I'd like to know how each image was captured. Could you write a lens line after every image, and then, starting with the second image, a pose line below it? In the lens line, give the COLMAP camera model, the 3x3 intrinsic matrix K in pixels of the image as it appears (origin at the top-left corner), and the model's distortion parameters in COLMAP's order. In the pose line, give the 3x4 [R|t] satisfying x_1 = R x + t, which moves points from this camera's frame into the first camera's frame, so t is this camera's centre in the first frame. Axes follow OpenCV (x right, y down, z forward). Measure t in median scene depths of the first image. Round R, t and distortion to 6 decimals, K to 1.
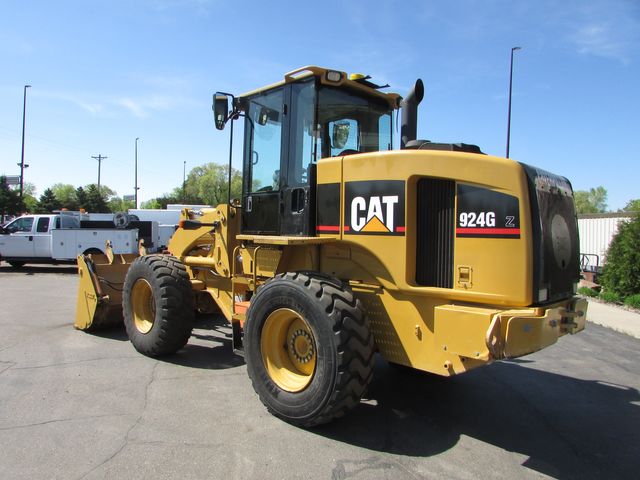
lens RADIAL K [[467.5, 0, 320.0], [0, 467.5, 240.0], [0, 0, 1]] dist [-0.006645, 0.002276]
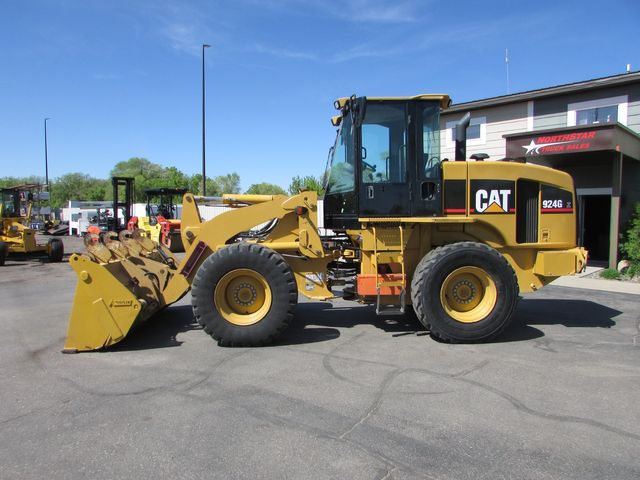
lens RADIAL K [[464.2, 0, 320.0], [0, 464.2, 240.0], [0, 0, 1]] dist [-0.029791, 0.000552]
pose [[0.682826, -0.068397, 0.727373, -1.291058], [0.038696, 0.997596, 0.057481, -0.032702], [-0.729556, -0.011103, 0.683831, 0.323508]]
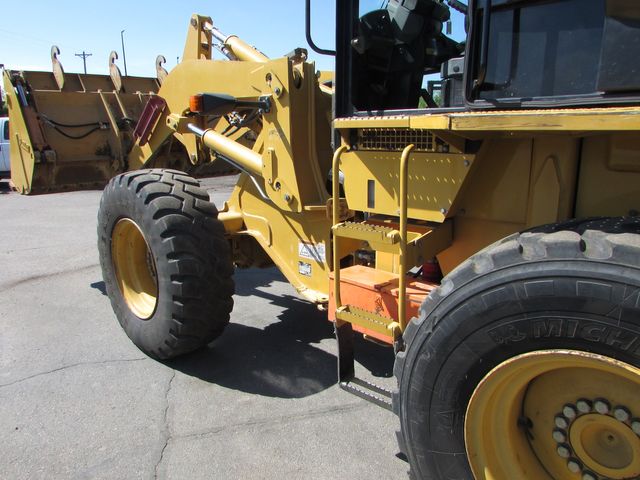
lens RADIAL K [[464.2, 0, 320.0], [0, 464.2, 240.0], [0, 0, 1]] dist [-0.029791, 0.000552]
pose [[0.999457, -0.031690, -0.009021, -0.219032], [0.032879, 0.977026, 0.210569, 0.007842], [0.002141, -0.210751, 0.977537, 0.667870]]
